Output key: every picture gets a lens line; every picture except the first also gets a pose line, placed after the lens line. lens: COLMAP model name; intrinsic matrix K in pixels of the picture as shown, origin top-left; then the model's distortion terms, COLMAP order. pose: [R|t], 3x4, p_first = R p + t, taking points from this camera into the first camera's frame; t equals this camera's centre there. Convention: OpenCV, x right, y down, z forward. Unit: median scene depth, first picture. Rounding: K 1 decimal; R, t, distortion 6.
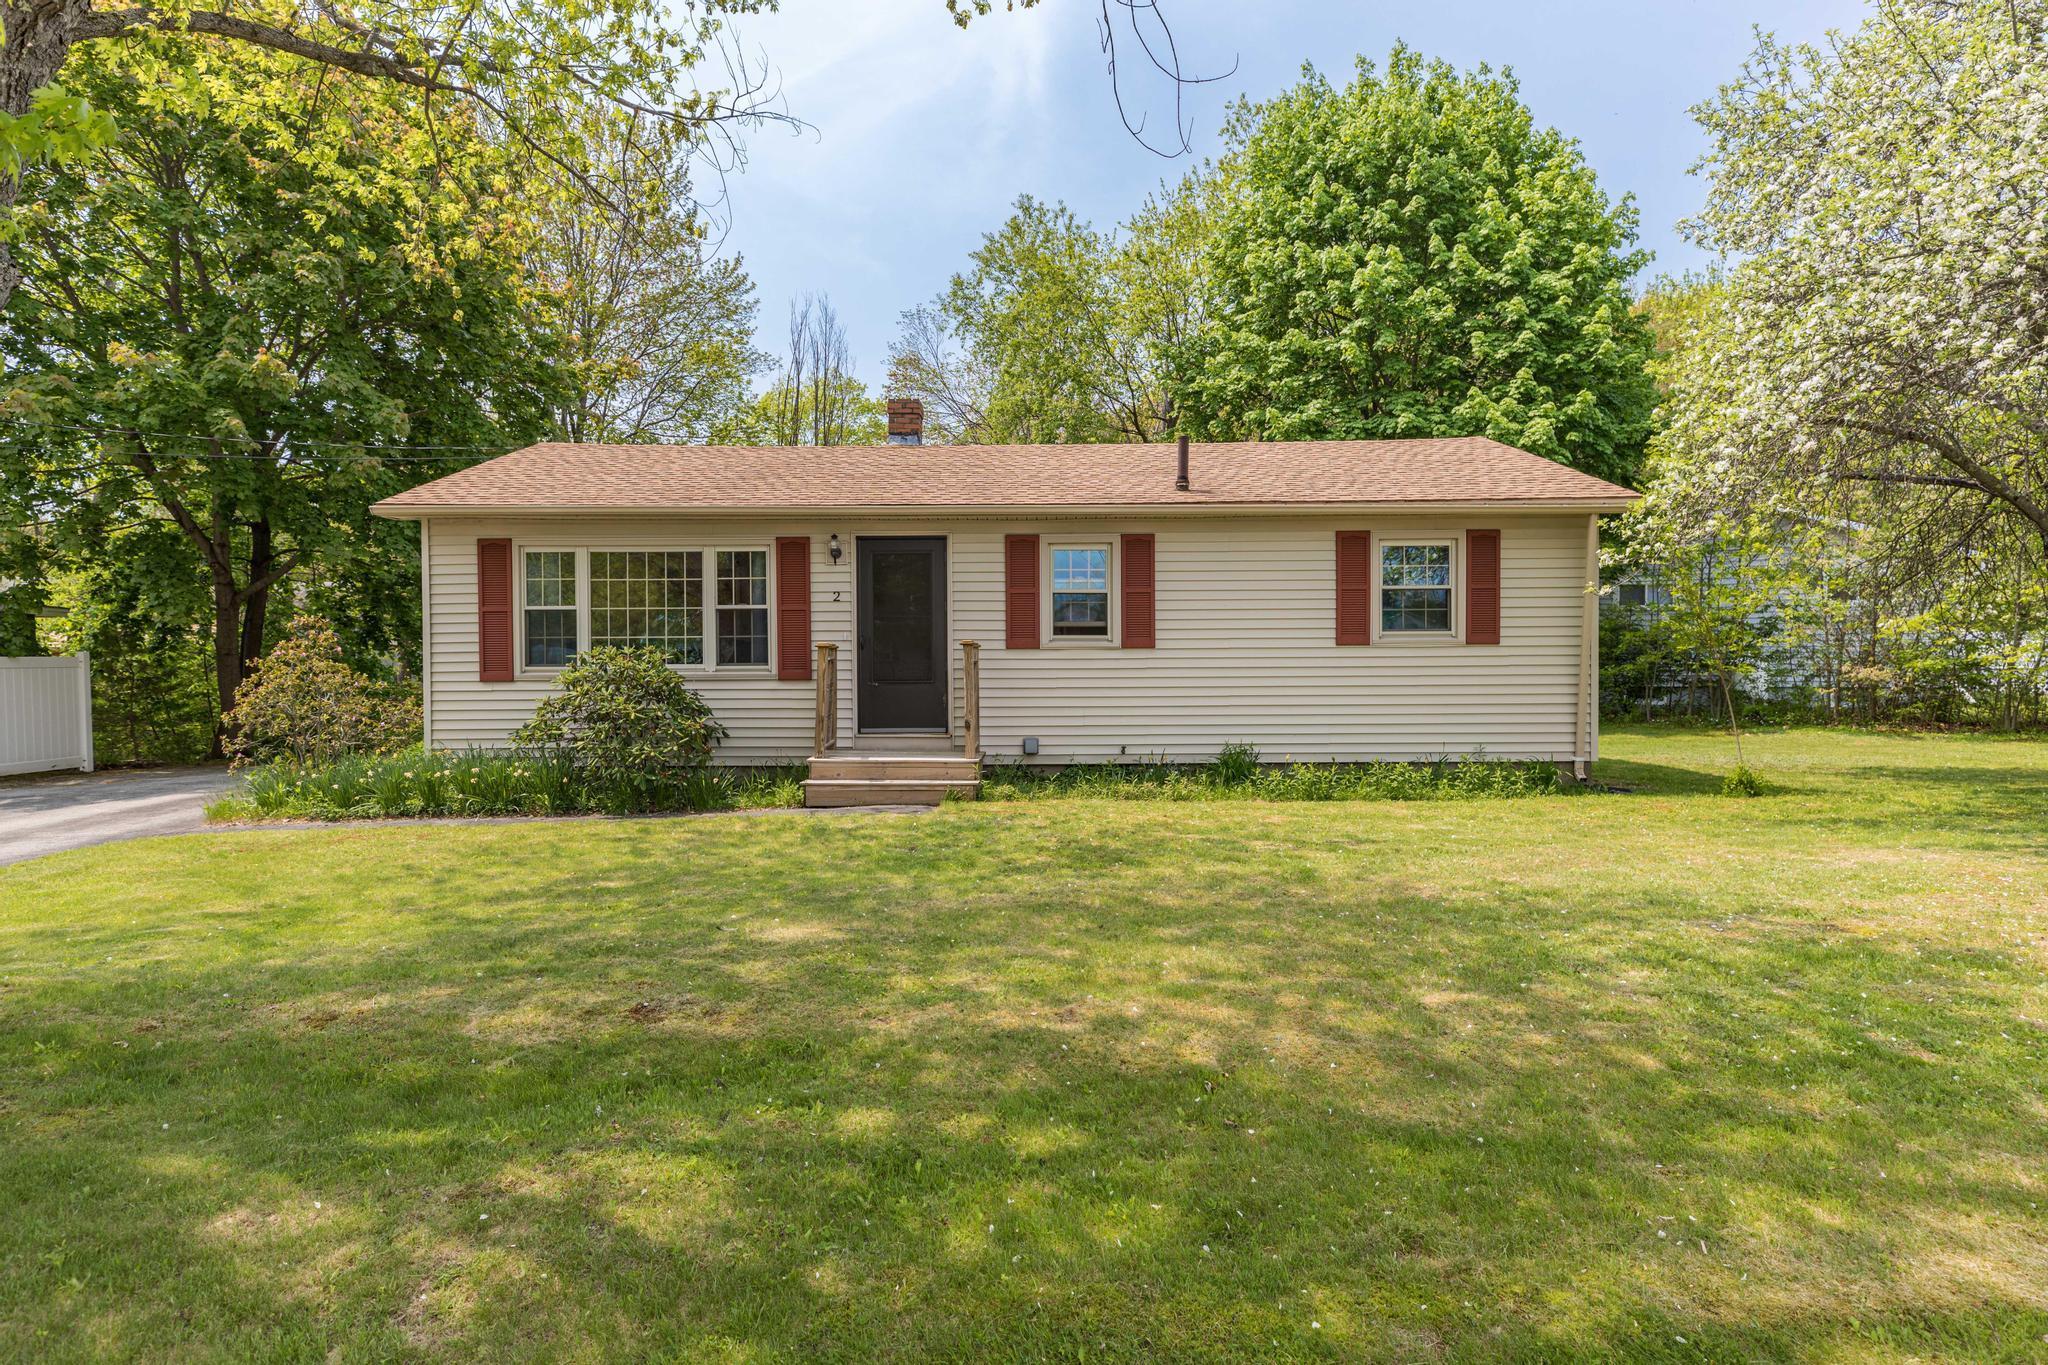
lens RADIAL K [[1120.2, 0, 1013.3], [0, 1120.2, 694.8], [0, 0, 1]] dist [0.004255, 0.003058]
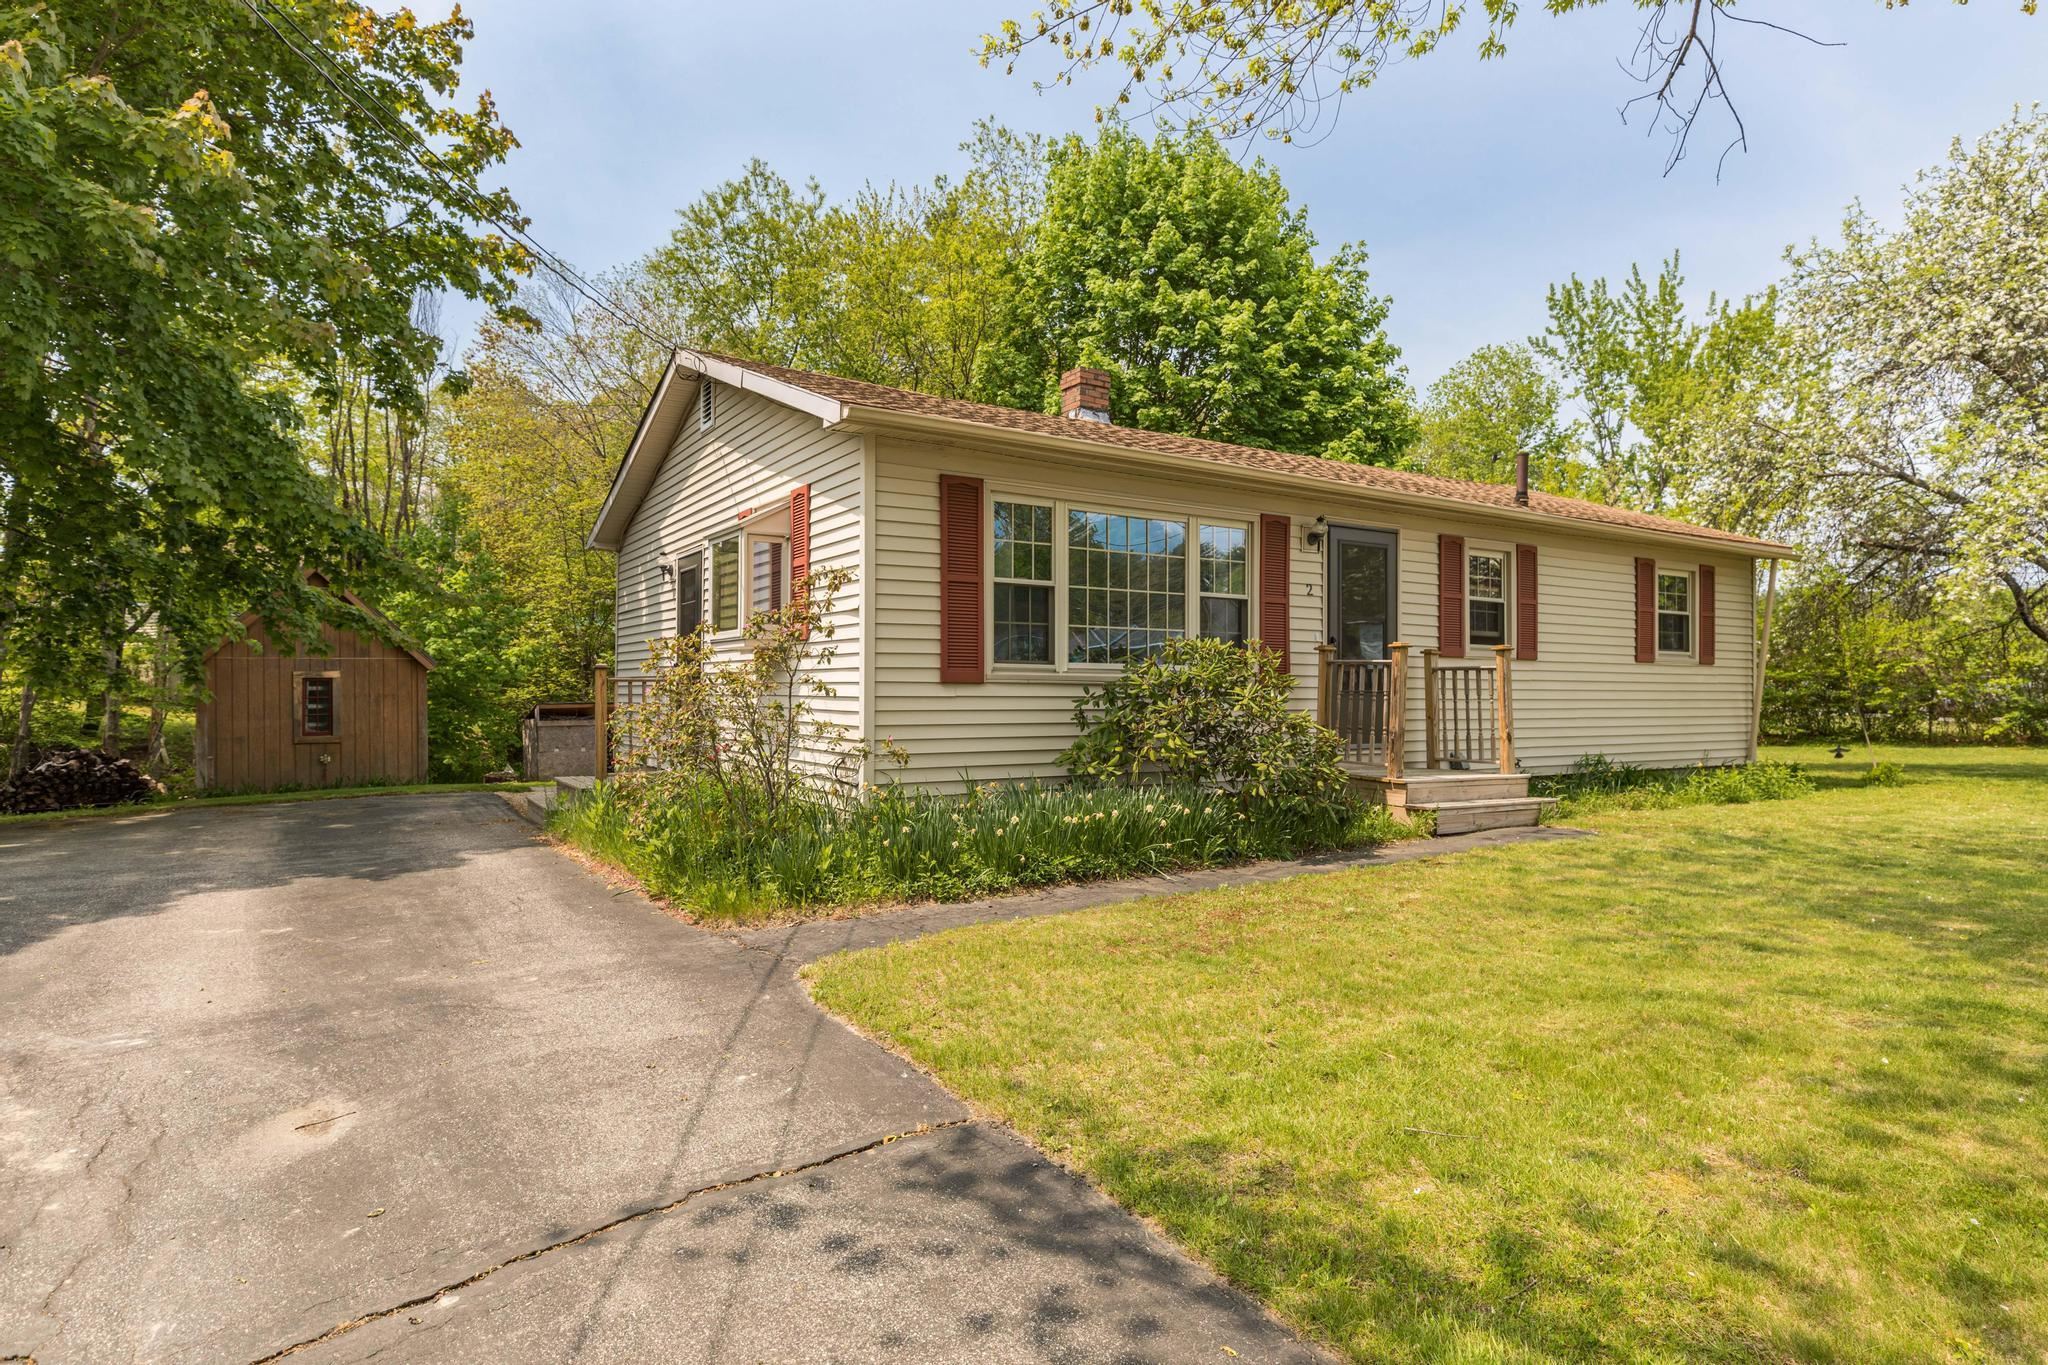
lens RADIAL K [[1120.2, 0, 1028.6], [0, 1120.2, 682.2], [0, 0, 1]] dist [0.004255, 0.003058]
pose [[0.847874, 0.015396, 0.529974, -0.786387], [0.003874, 0.999372, -0.035230, 0.011608], [-0.530183, 0.031924, 0.847282, 0.394547]]
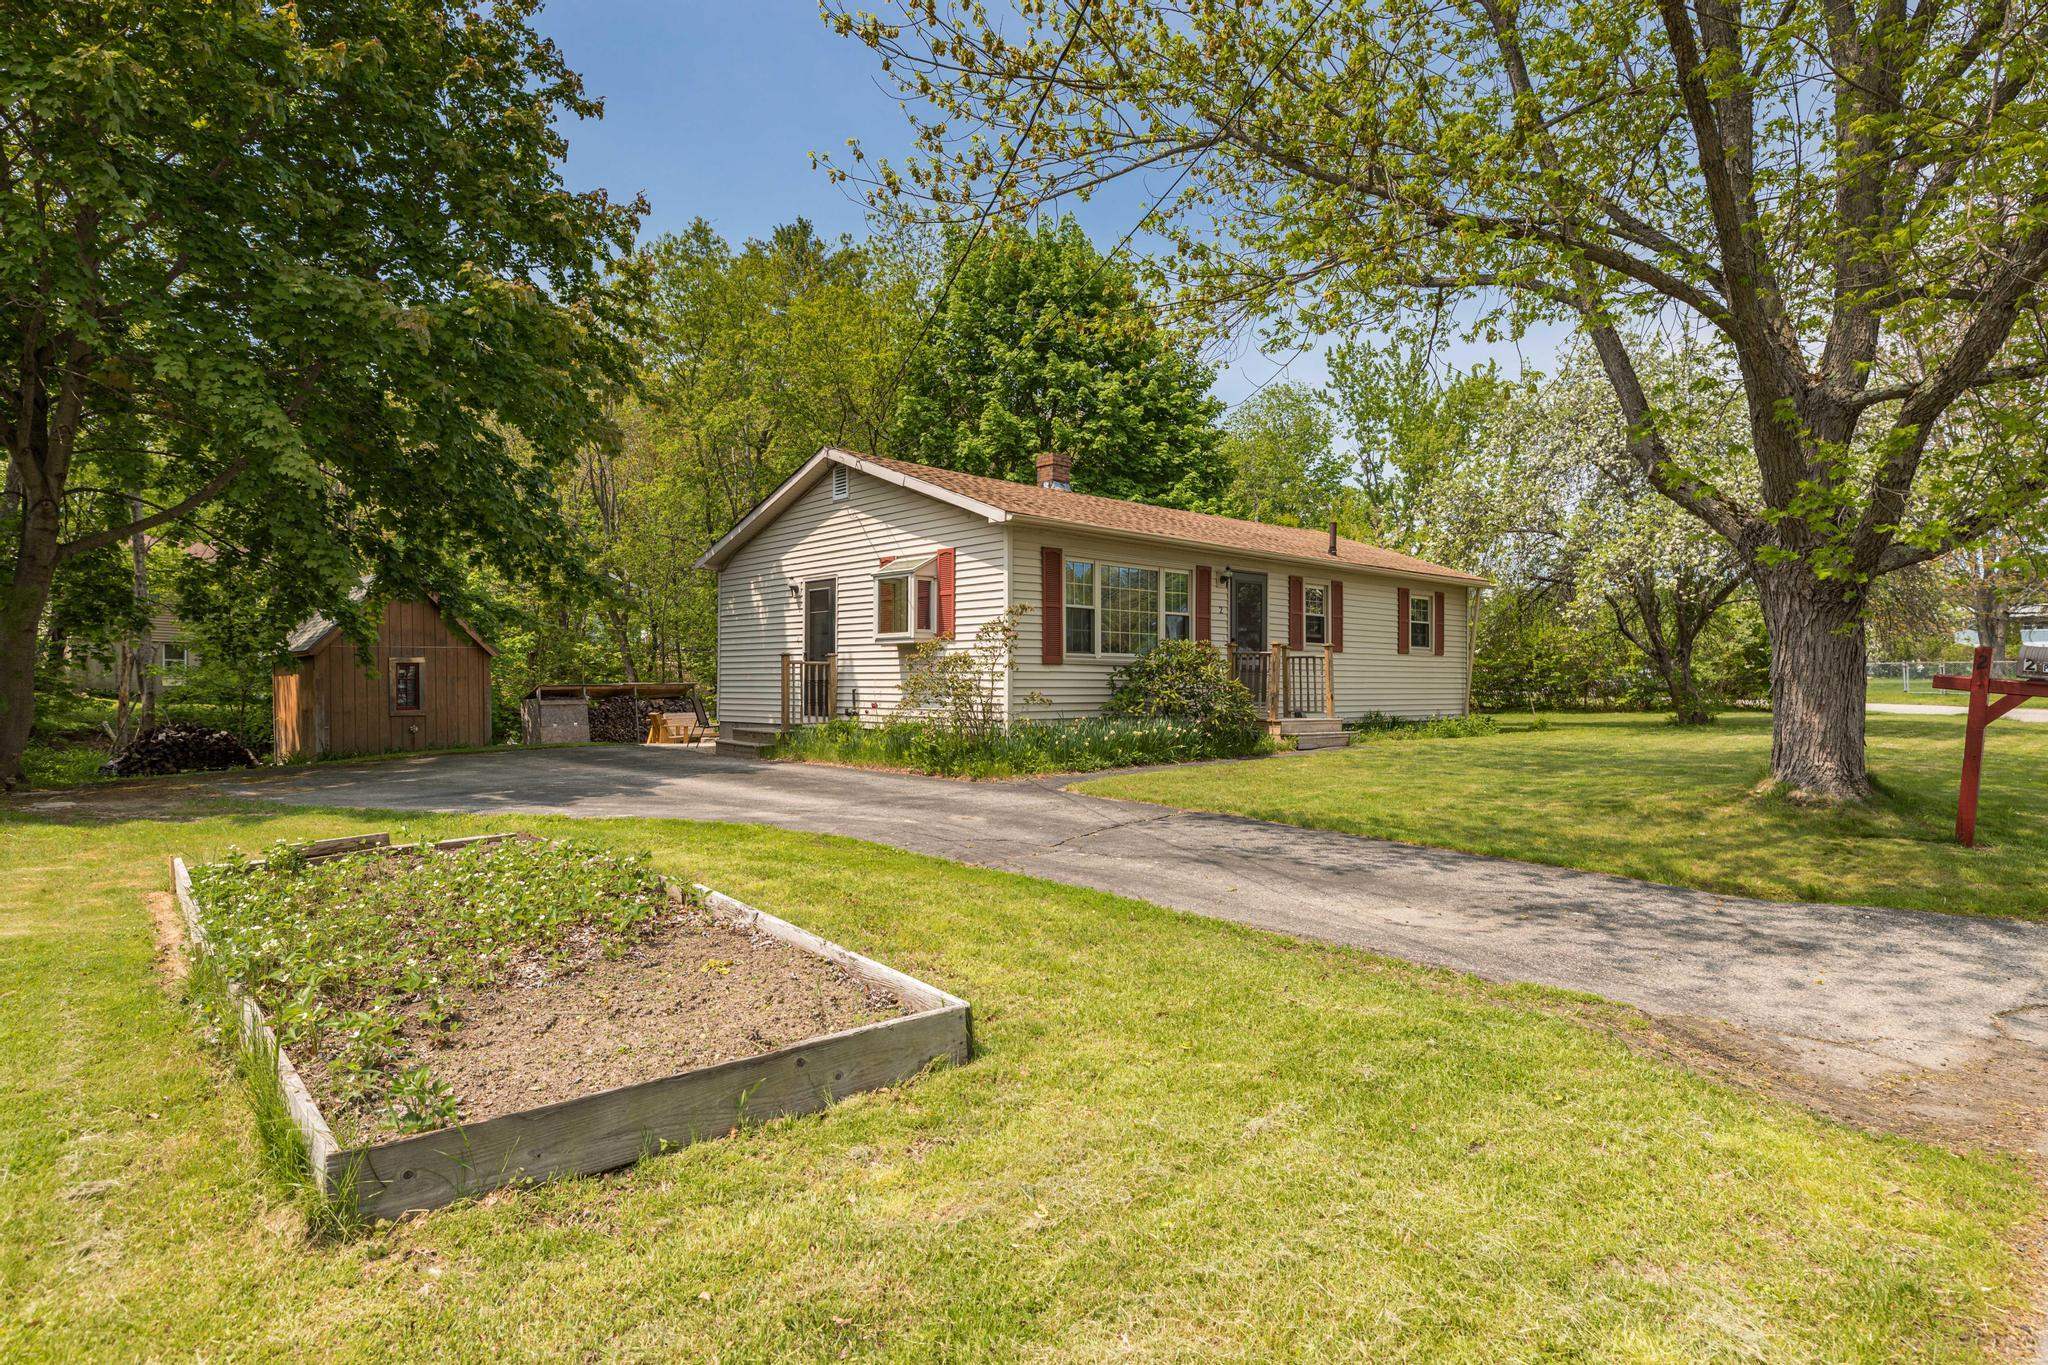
lens RADIAL K [[1120.2, 0, 1026.9], [0, 1120.2, 674.2], [0, 0, 1]] dist [0.004255, 0.003058]
pose [[0.737398, 0.014608, 0.675301, -1.301217], [0.009655, 0.999436, -0.032163, 0.037802], [-0.675390, 0.030236, 0.736841, 0.116889]]
